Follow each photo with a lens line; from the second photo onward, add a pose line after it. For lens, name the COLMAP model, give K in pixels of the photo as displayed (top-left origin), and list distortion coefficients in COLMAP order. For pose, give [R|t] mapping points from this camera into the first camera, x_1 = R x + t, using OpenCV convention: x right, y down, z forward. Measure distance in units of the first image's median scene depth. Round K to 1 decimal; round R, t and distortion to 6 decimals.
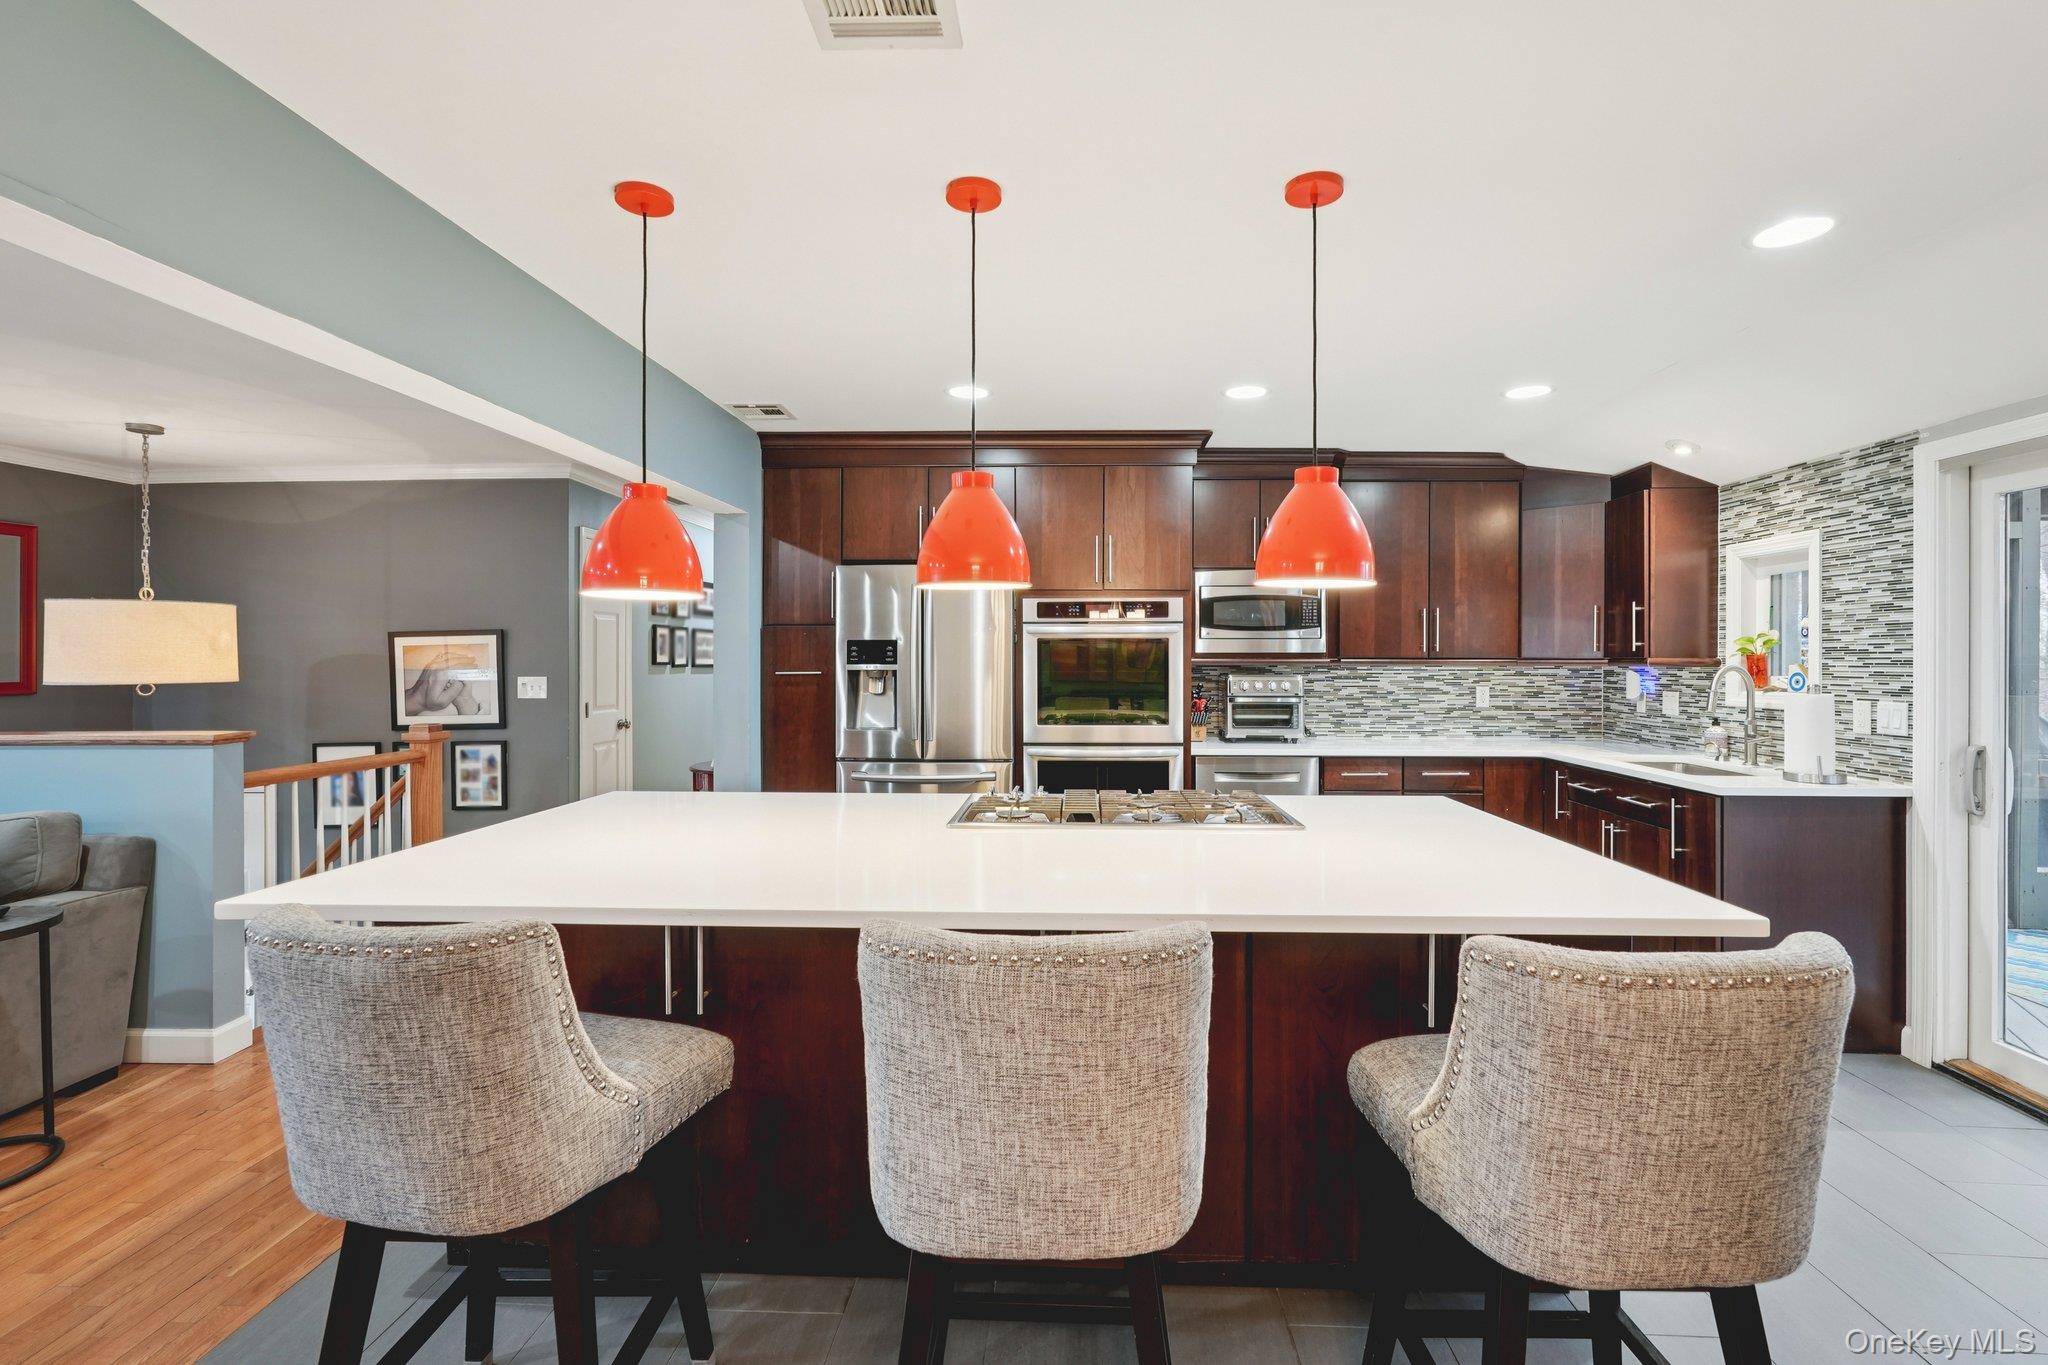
lens RADIAL K [[907.7, 0, 1045.3], [0, 907.7, 658.1], [0, 0, 1]] dist [-0.013208, 0.007715]
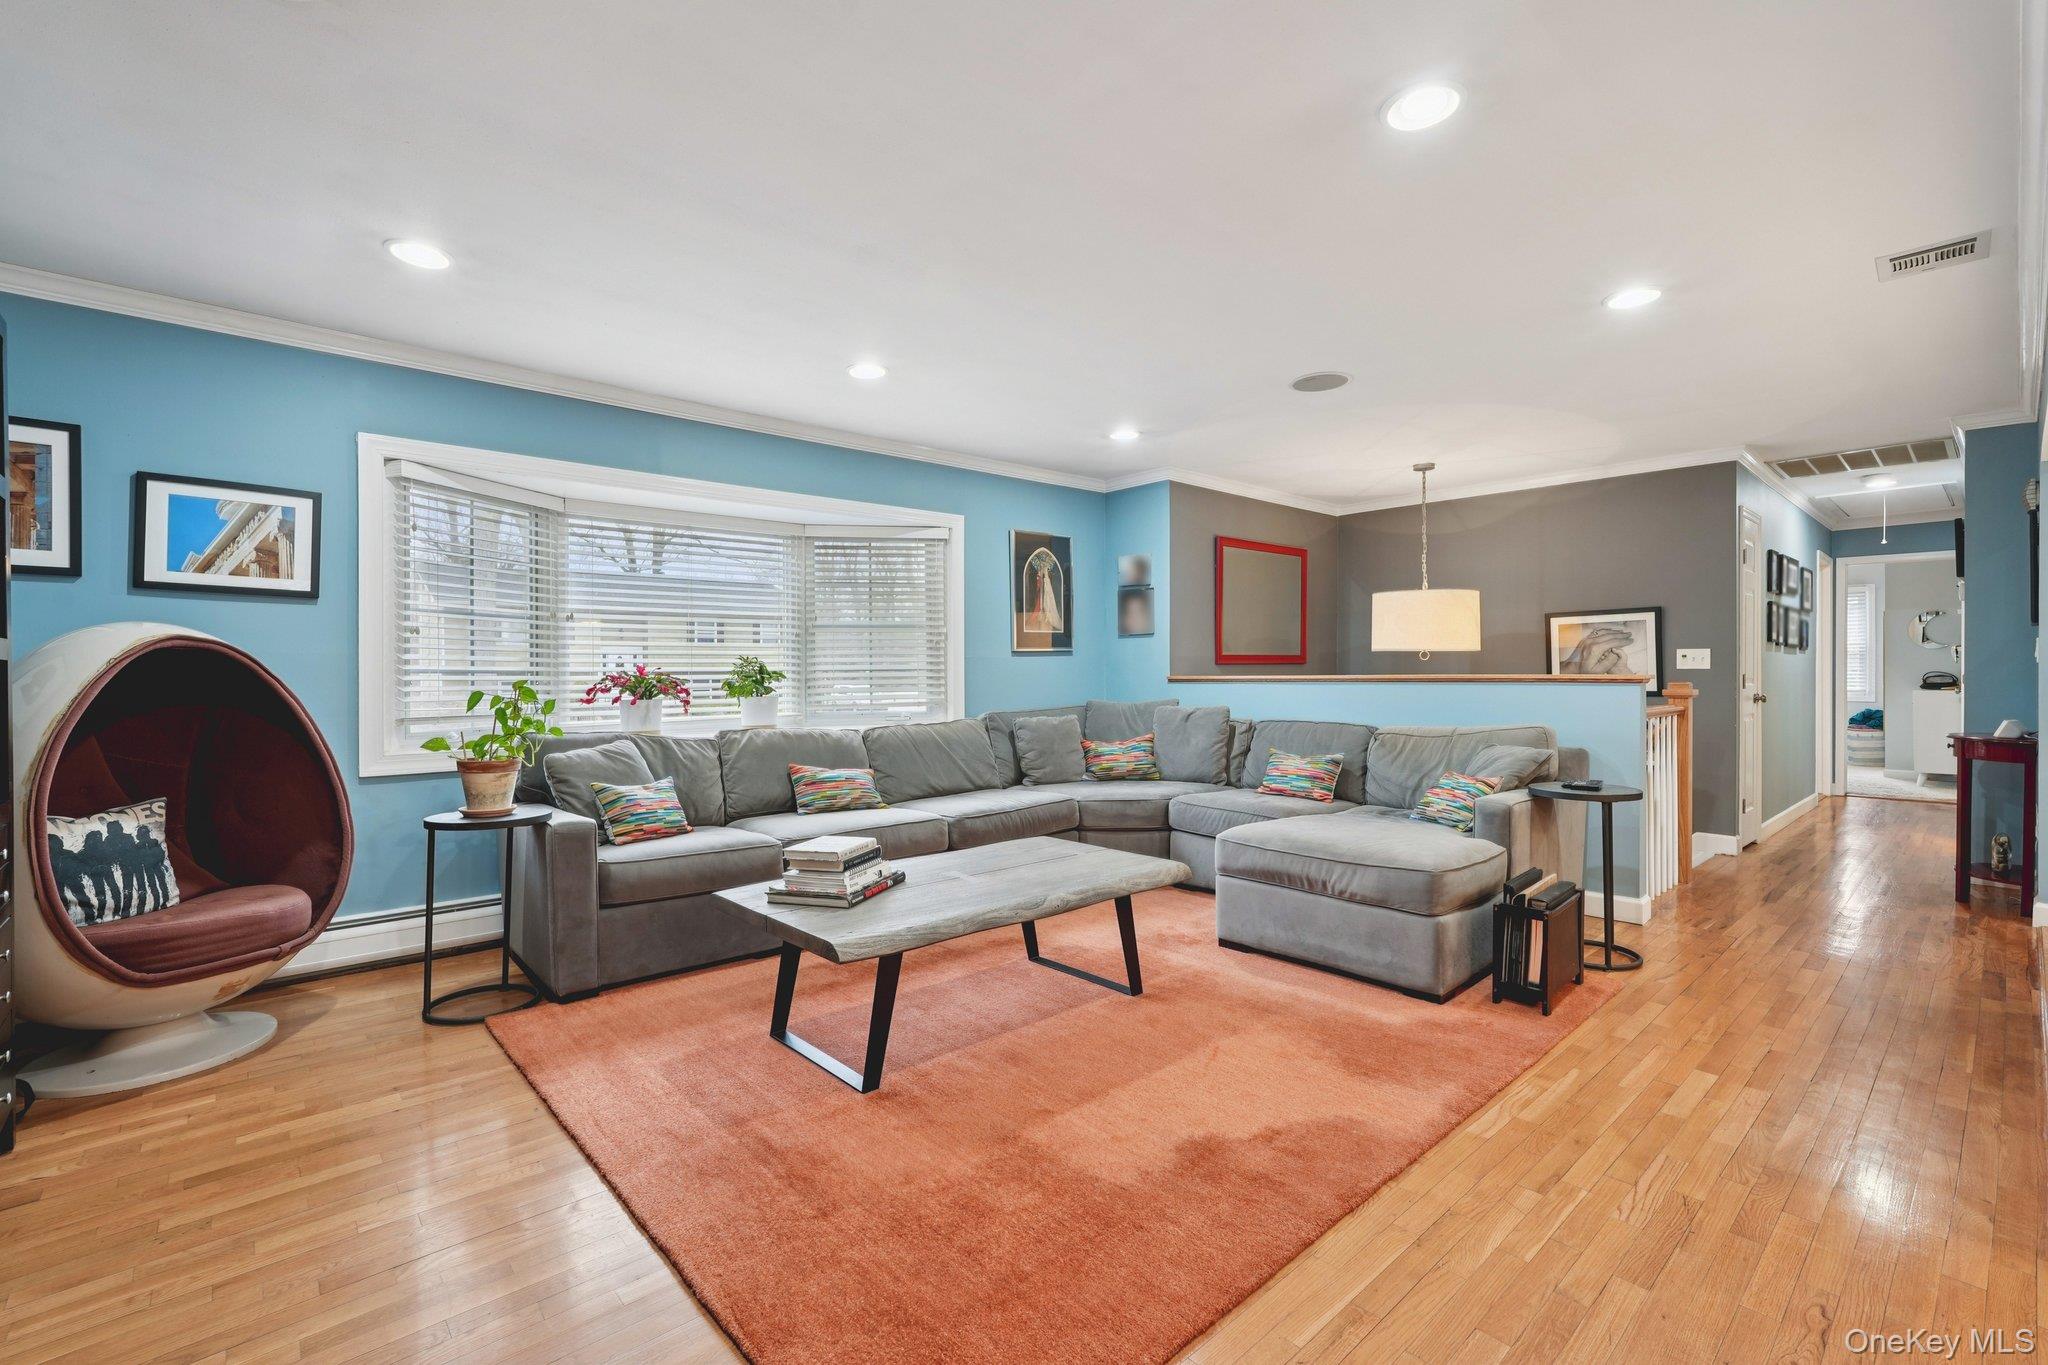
lens RADIAL K [[907.7, 0, 1027.8], [0, 907.7, 671.1], [0, 0, 1]] dist [-0.013208, 0.007715]
pose [[0.701278, 0.001392, -0.712886, -0.426862], [0.000551, 0.999997, 0.002495, 0.052921], [0.712888, -0.002142, 0.701275, -0.392525]]
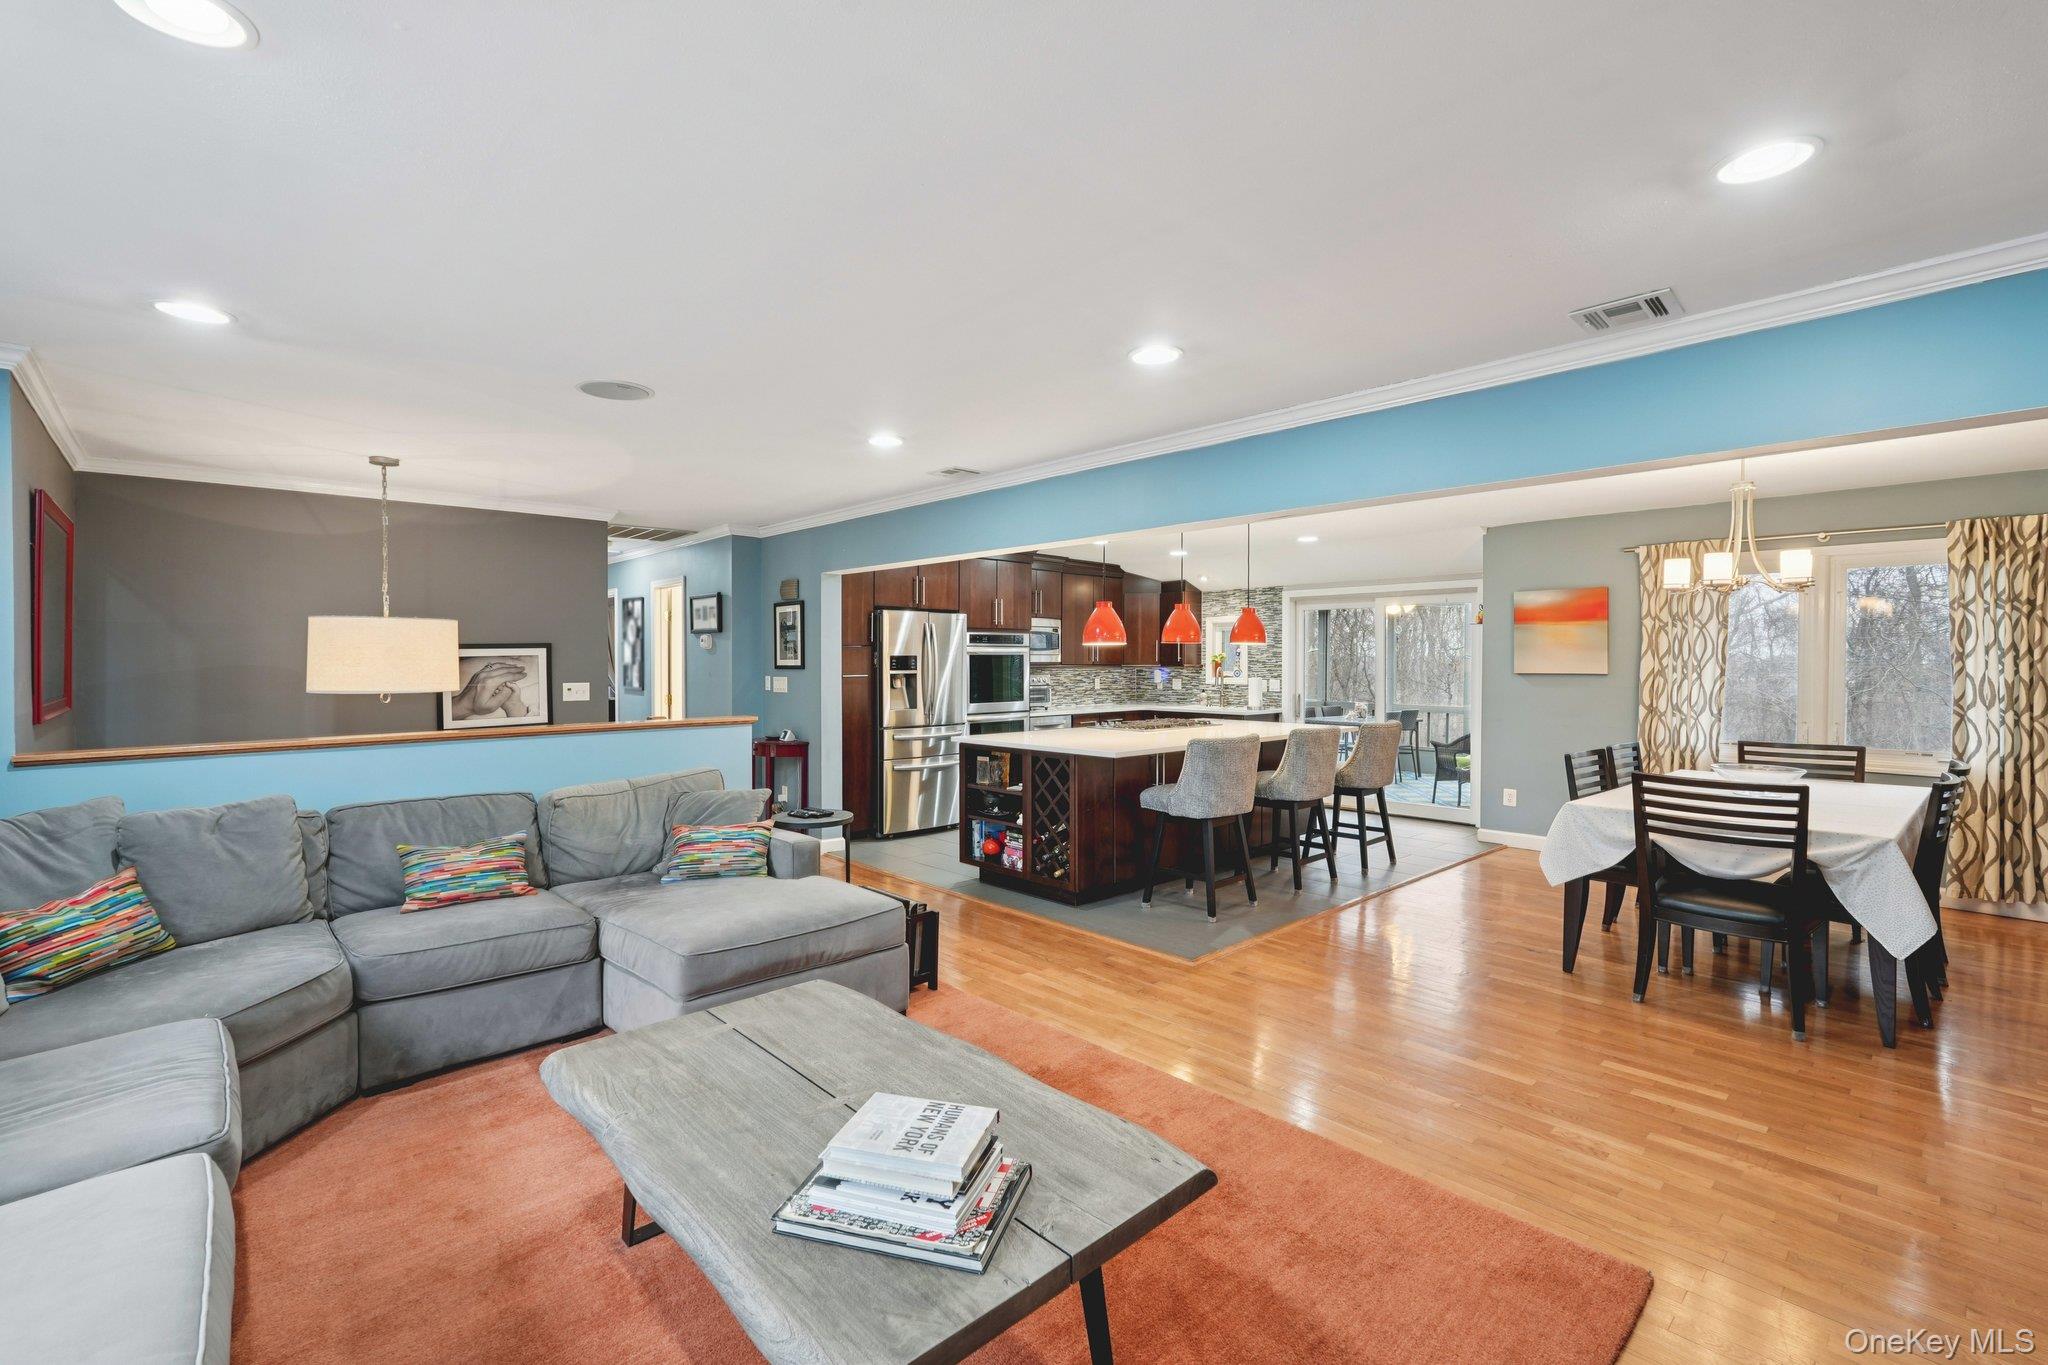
lens RADIAL K [[907.7, 0, 1016.6], [0, 907.7, 661.0], [0, 0, 1]] dist [-0.013208, 0.007715]
pose [[0.705457, -0.001242, 0.708752, -1.212381], [0.001230, 0.999999, 0.000528, -0.009816], [-0.708752, 0.000499, 0.705458, -0.321413]]
